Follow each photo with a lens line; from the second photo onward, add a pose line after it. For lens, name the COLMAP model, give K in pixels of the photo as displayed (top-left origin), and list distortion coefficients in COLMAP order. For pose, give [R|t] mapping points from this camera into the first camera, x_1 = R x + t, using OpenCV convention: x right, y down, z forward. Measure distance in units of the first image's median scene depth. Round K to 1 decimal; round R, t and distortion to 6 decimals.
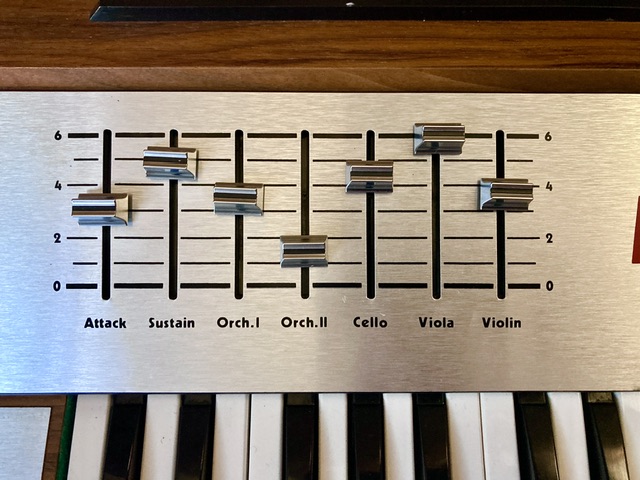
lens RADIAL K [[507.8, 0, 315.5], [0, 507.8, 243.3], [0, 0, 1]] dist [-0.029183, -0.000327]
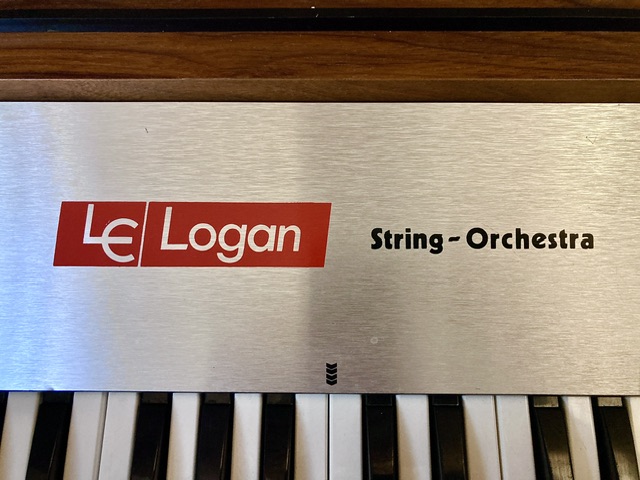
lens RADIAL K [[507.8, 0, 322.9], [0, 507.8, 235.7], [0, 0, 1]] dist [-0.029183, -0.000327]
pose [[0.999575, 0.002747, -0.029009, 0.258618], [-0.003188, 0.999880, -0.015178, -0.001757], [0.028963, 0.015264, 0.999464, -0.002895]]
